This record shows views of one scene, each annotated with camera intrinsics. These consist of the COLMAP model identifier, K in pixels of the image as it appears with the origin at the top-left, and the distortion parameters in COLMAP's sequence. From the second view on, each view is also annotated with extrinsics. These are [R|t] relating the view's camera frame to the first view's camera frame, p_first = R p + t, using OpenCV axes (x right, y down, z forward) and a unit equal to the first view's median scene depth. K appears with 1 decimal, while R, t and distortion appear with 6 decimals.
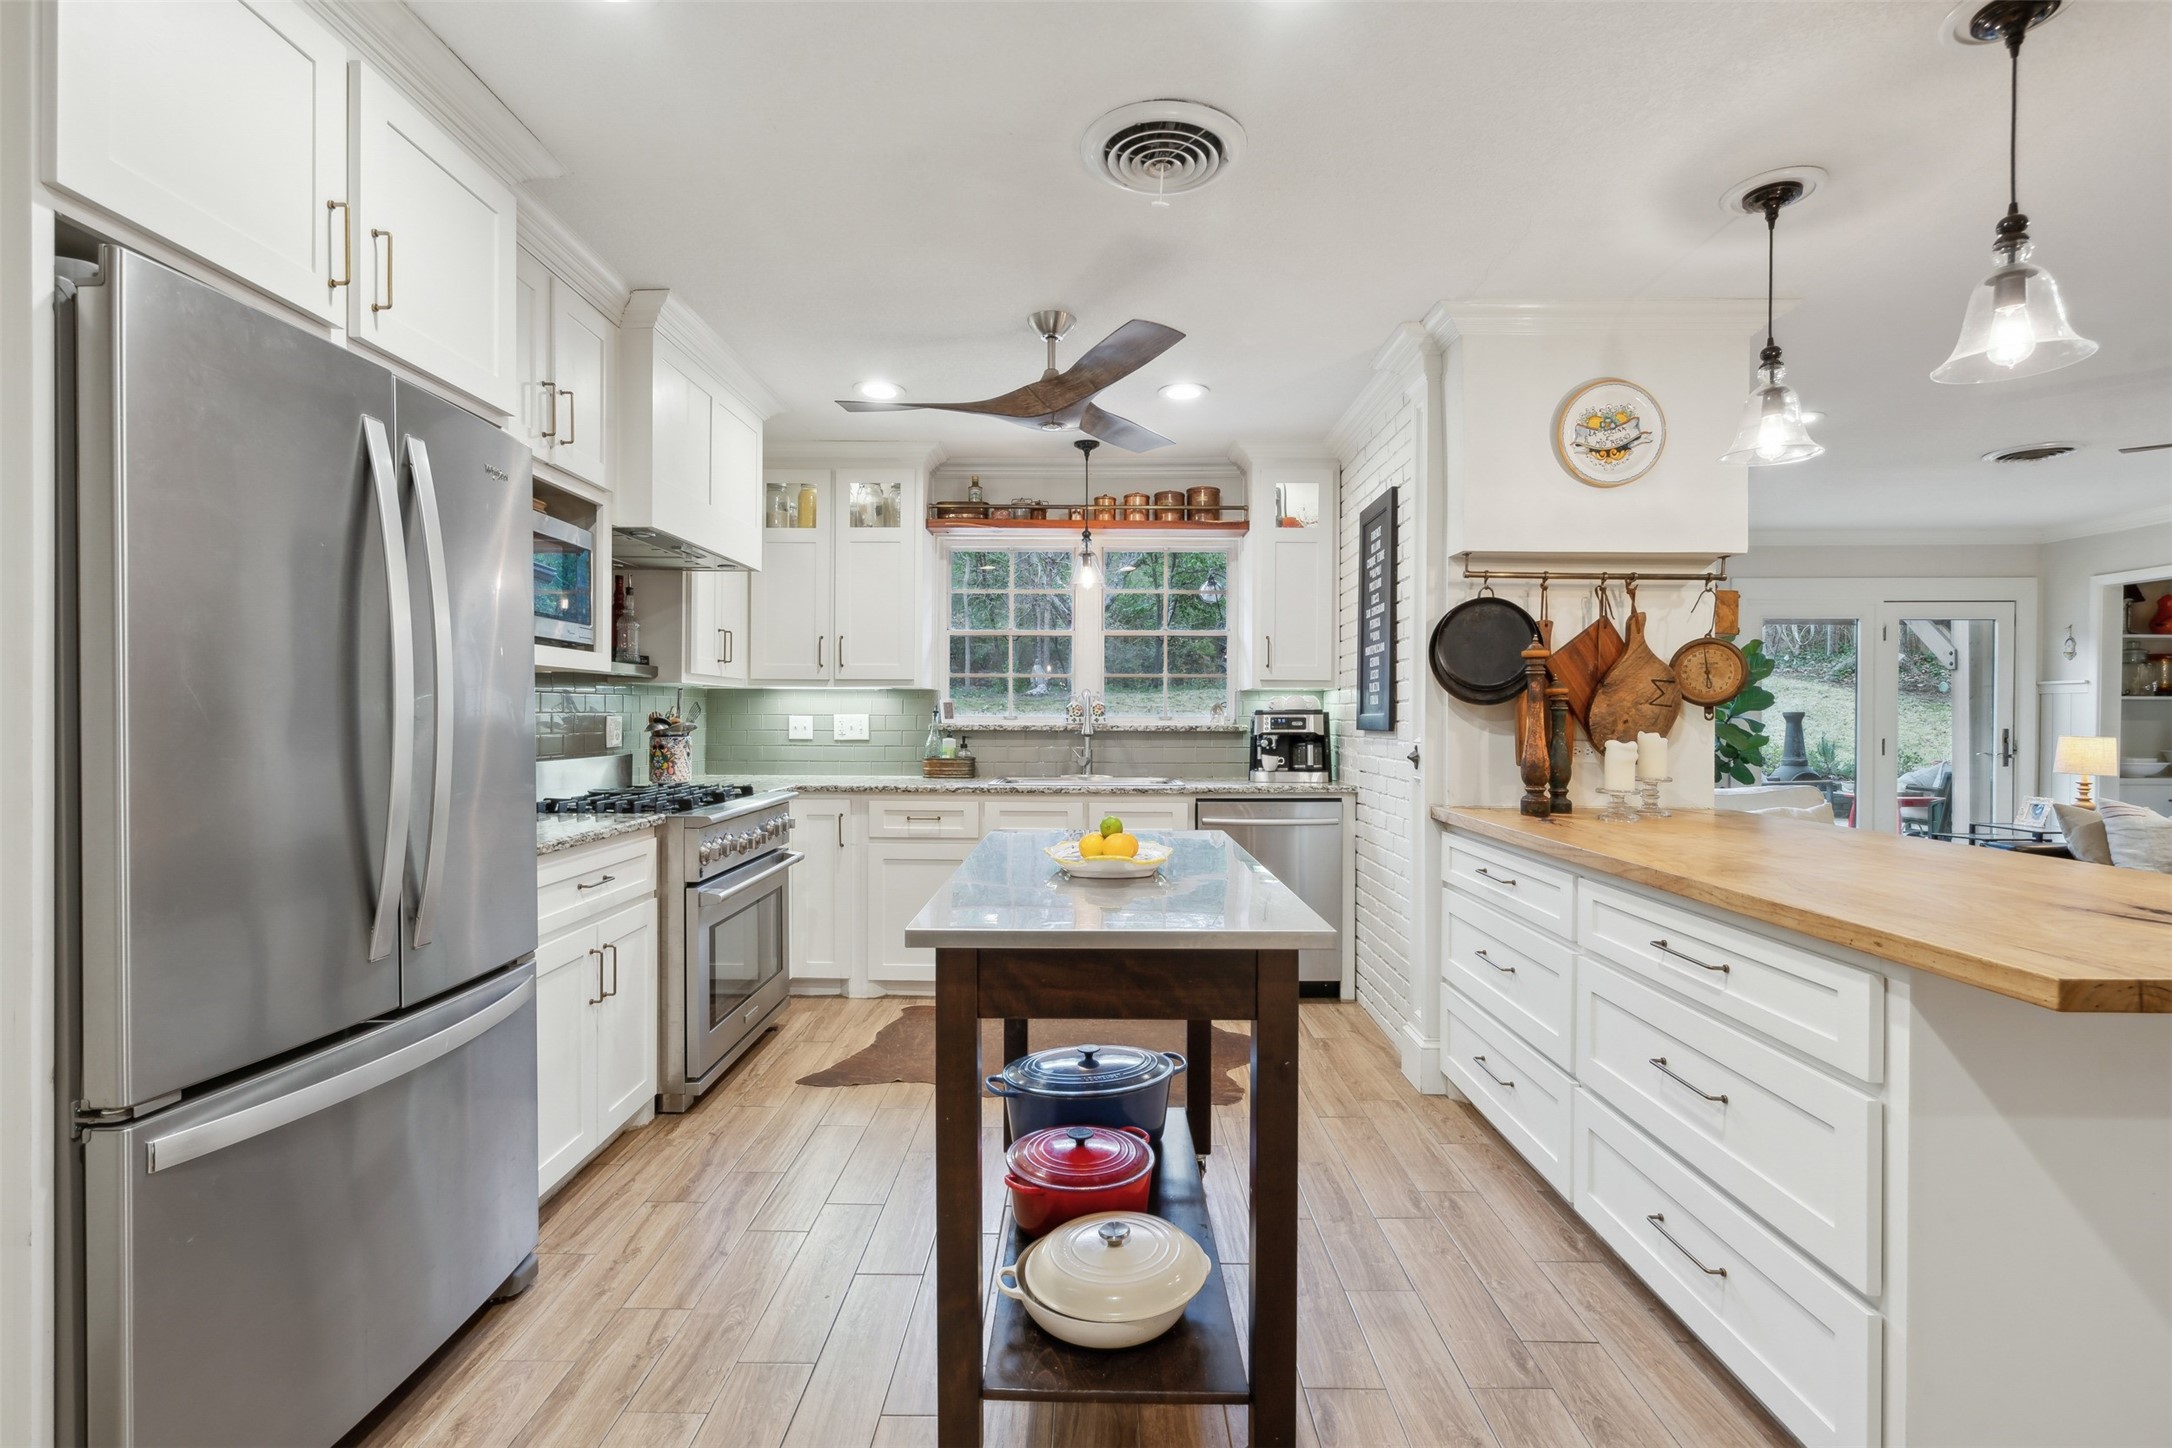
lens RADIAL K [[994.9, 0, 1088.9], [0, 994.9, 719.3], [0, 0, 1]] dist [-0.000055, 0.000622]
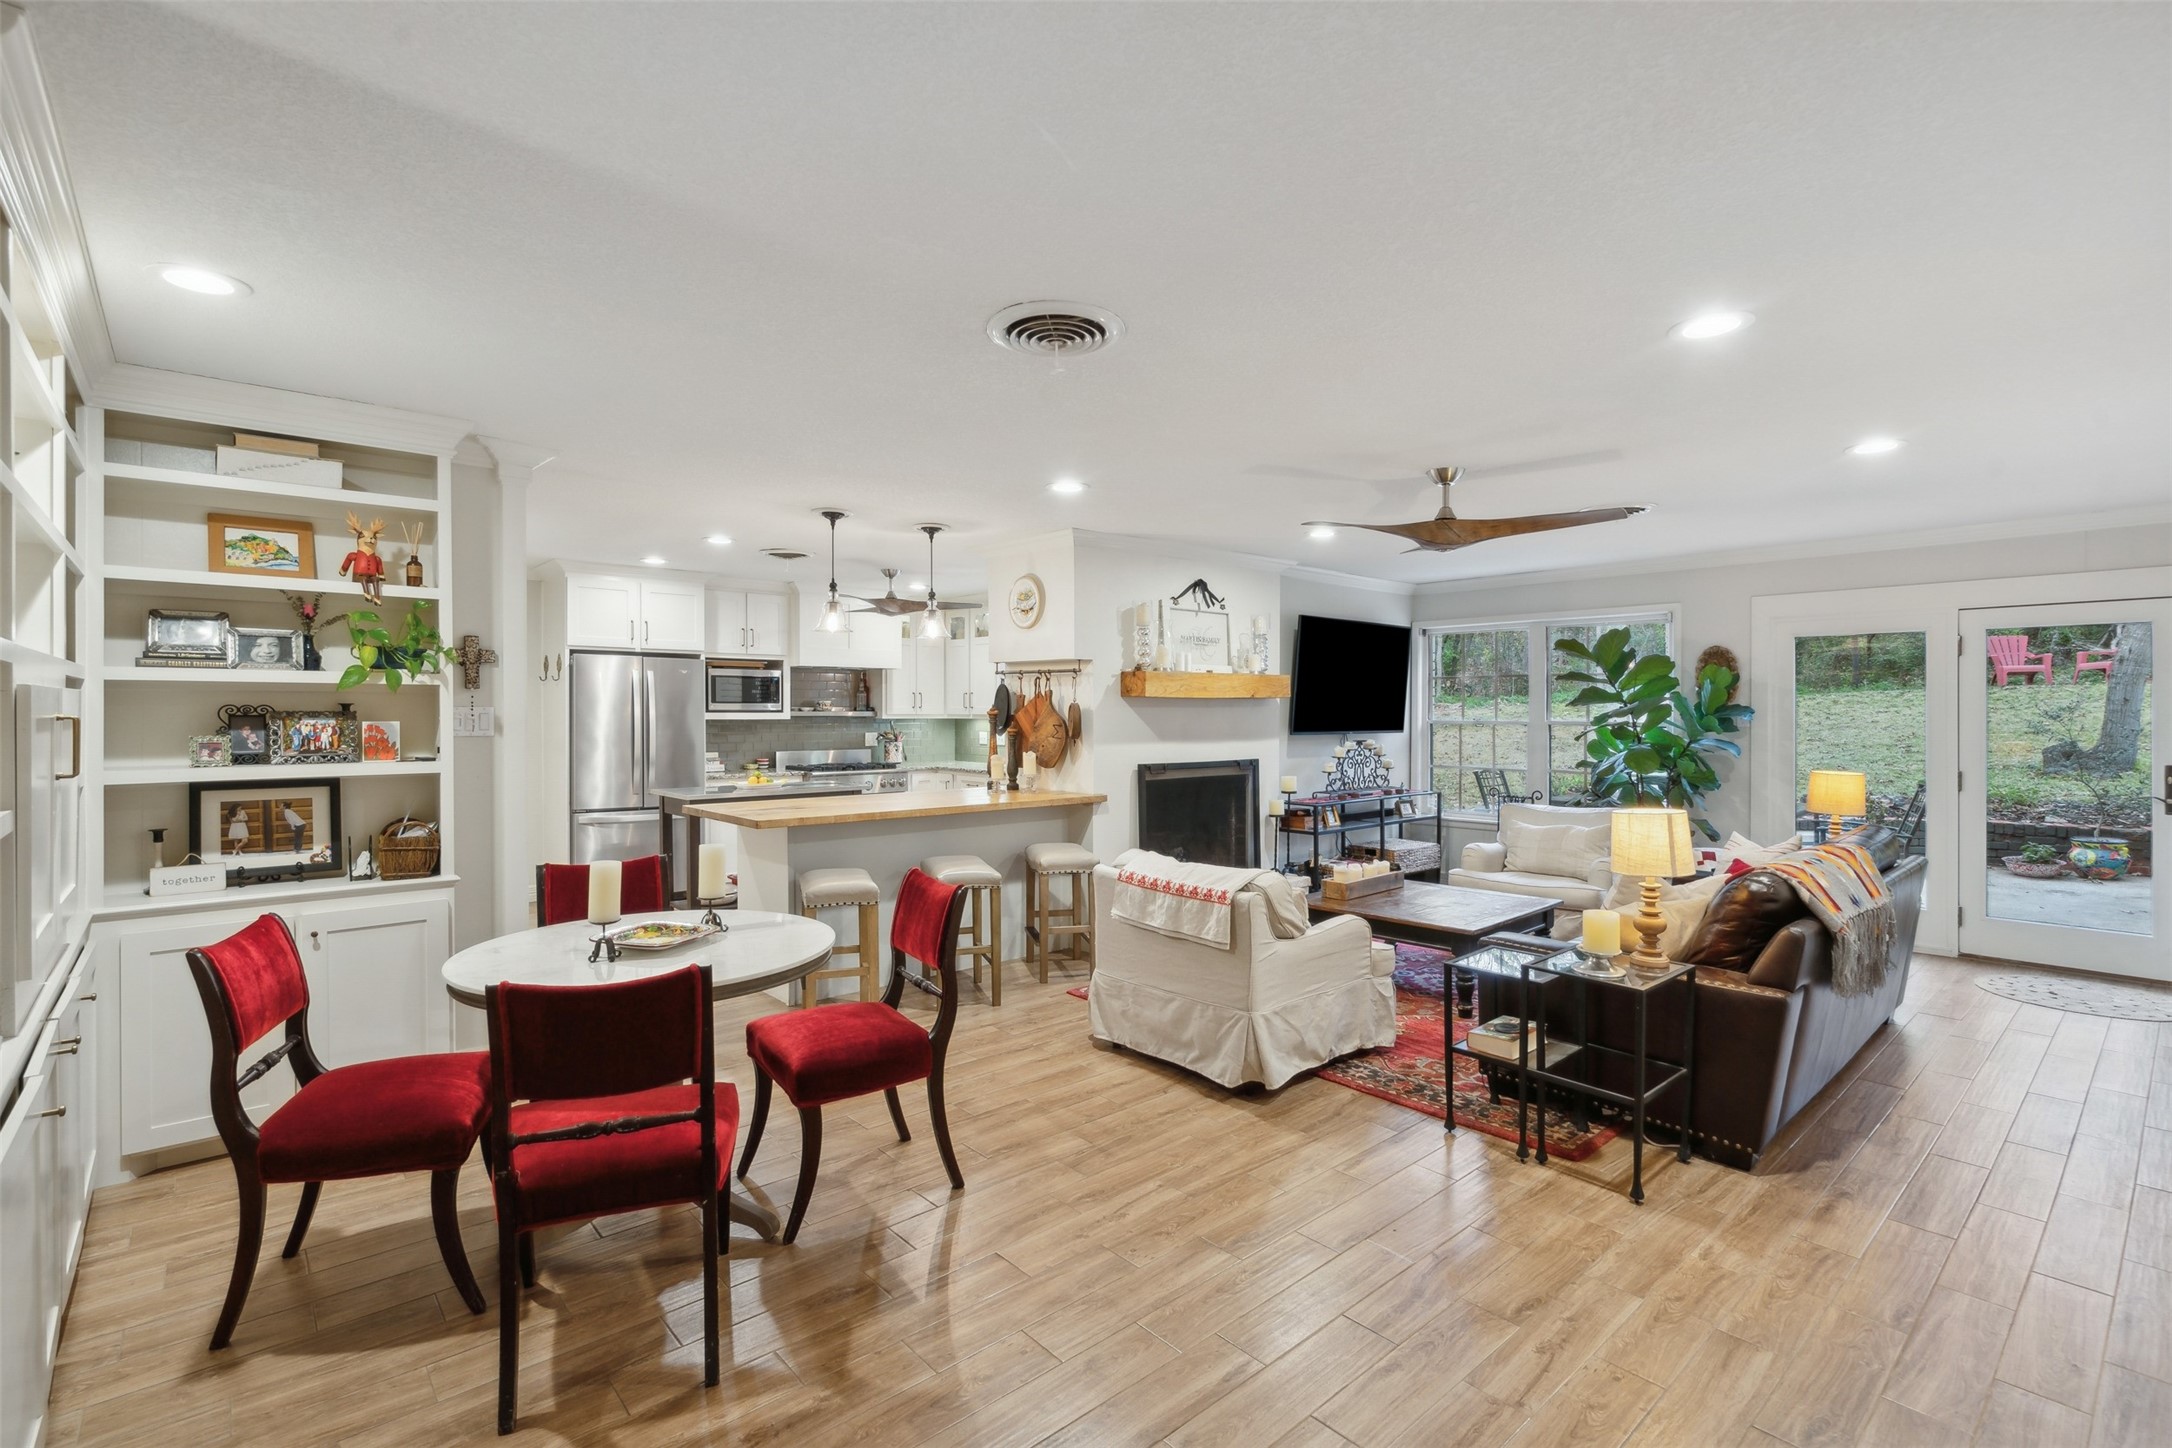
lens RADIAL K [[994.9, 0, 1088.9], [0, 994.9, 719.3], [0, 0, 1]] dist [-0.000055, 0.000622]
pose [[0.681667, 0.004479, -0.731649, 1.817689], [-0.002621, 0.999990, 0.003679, -0.051438], [0.731658, -0.000590, 0.681671, -0.246451]]
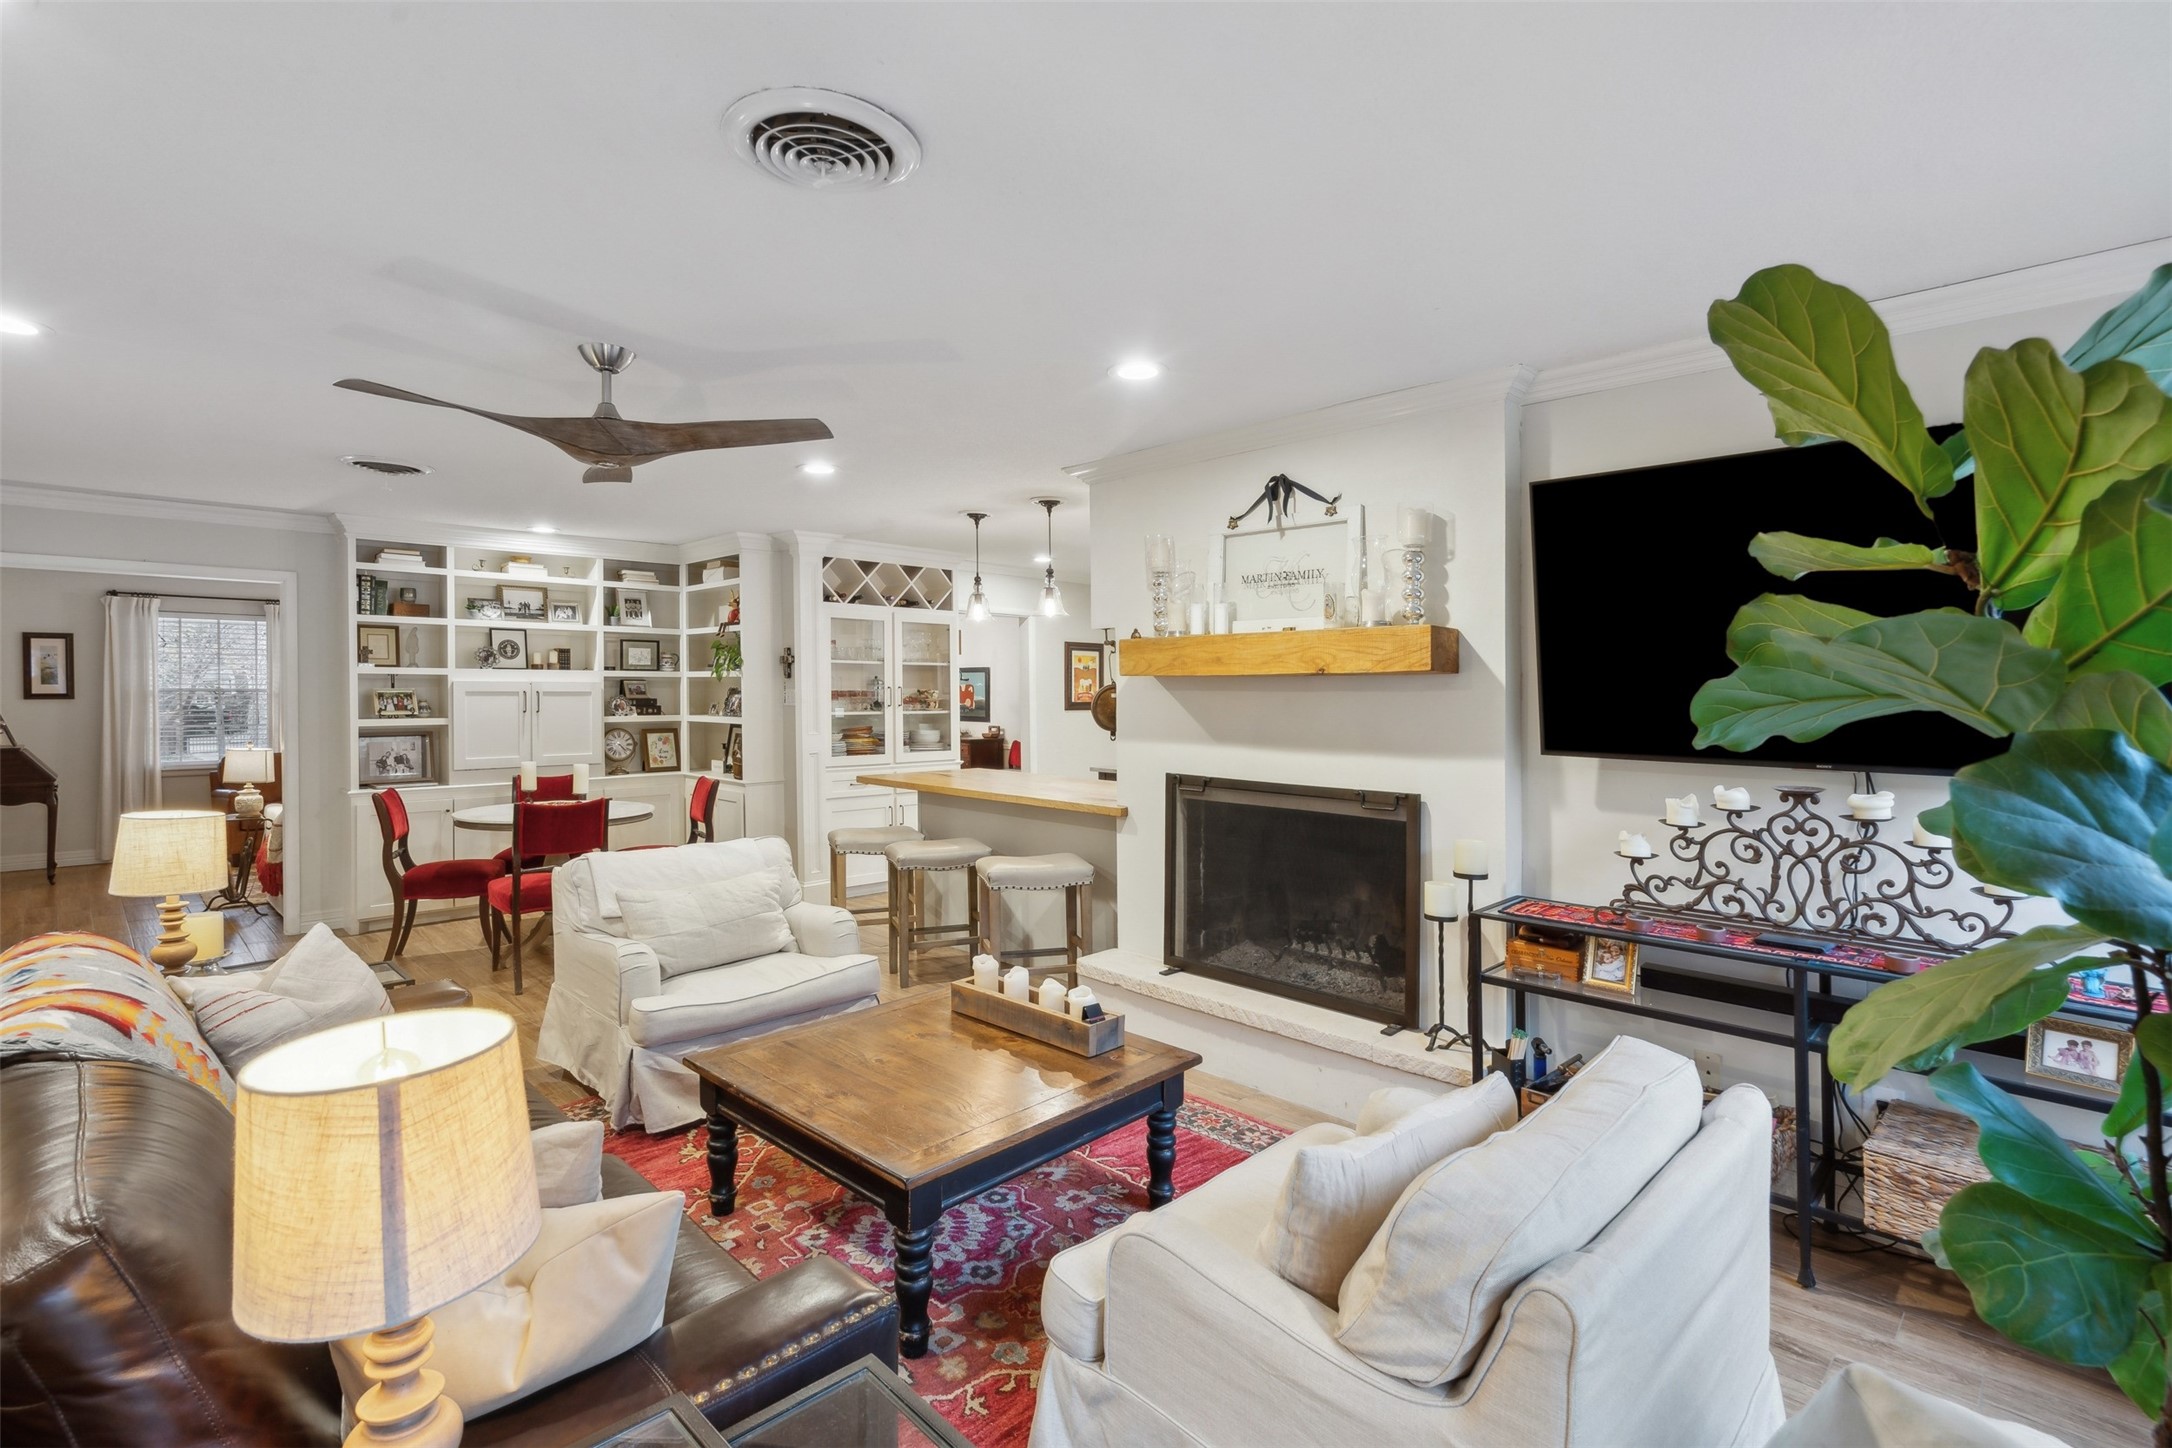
lens RADIAL K [[1042.3, 0, 1079.6], [0, 1042.3, 711.4], [0, 0, 1]] dist [-0.001044, 0.000093]
pose [[-0.702601, 0.008070, -0.711539, 1.574756], [-0.012105, 0.999655, 0.023291, -0.069503], [0.711481, 0.024977, -0.702261, 1.843137]]
